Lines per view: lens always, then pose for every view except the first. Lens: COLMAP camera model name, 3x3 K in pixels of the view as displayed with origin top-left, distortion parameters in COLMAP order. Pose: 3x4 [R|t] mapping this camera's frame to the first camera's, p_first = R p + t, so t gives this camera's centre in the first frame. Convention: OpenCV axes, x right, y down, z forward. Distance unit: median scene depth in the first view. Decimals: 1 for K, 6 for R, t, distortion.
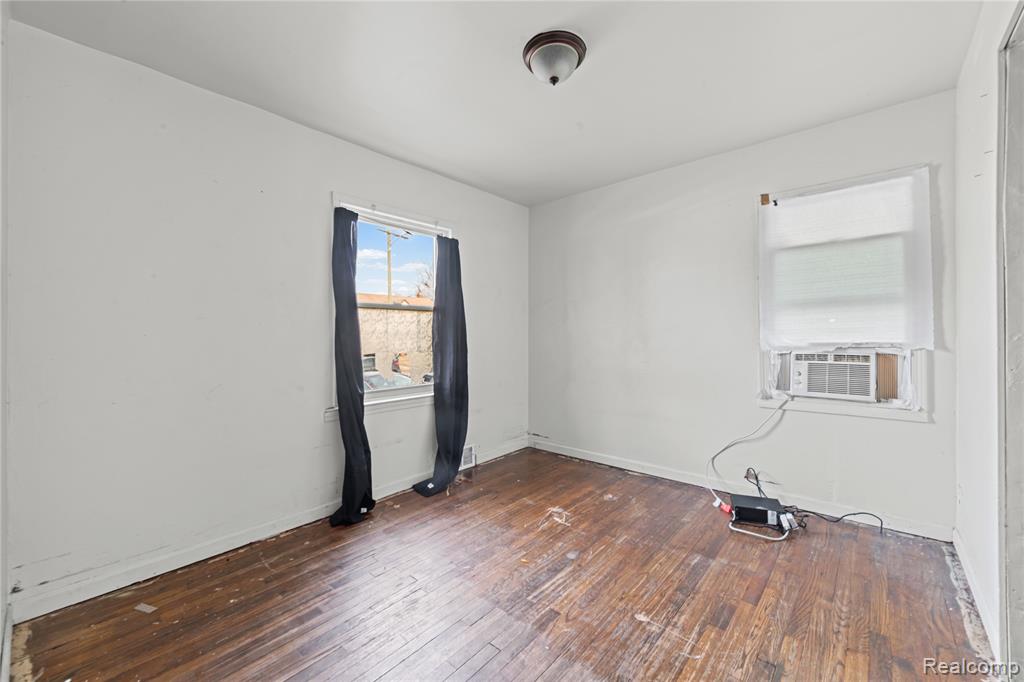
lens RADIAL K [[407.8, 0, 511.7], [0, 407.8, 337.8], [0, 0, 1]] dist [0.010790, -0.001310]
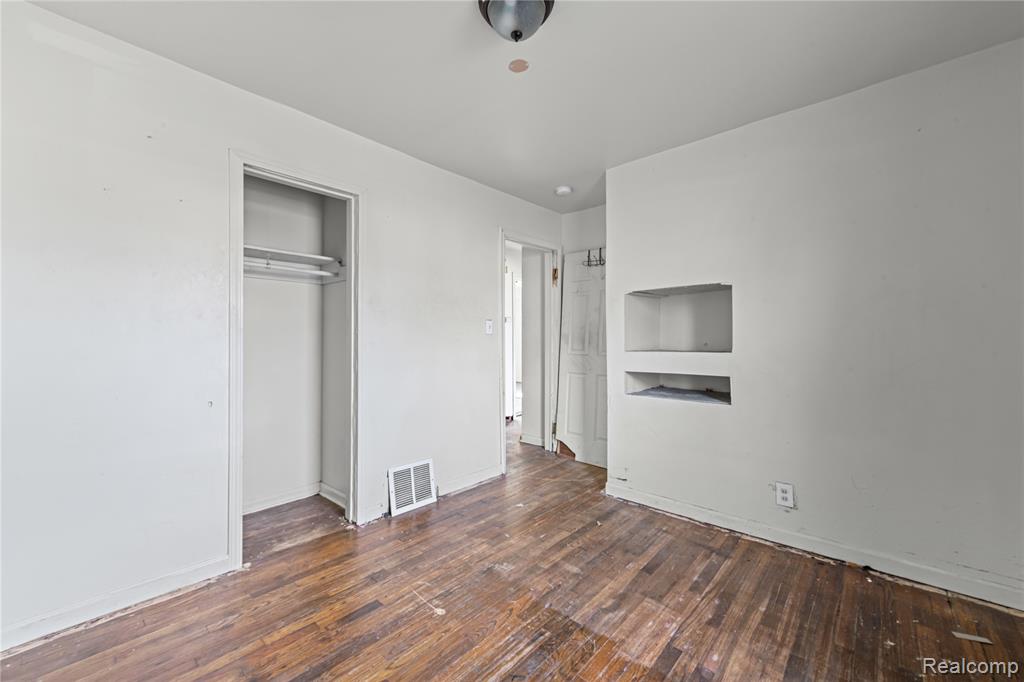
lens RADIAL K [[407.8, 0, 512.1], [0, 407.8, 340.9], [0, 0, 1]] dist [0.010790, -0.001310]
pose [[-0.999875, 0.010967, 0.011400, 0.110158], [0.010992, 0.999937, 0.002152, -0.009985], [-0.011376, 0.002277, -0.999933, 1.992543]]
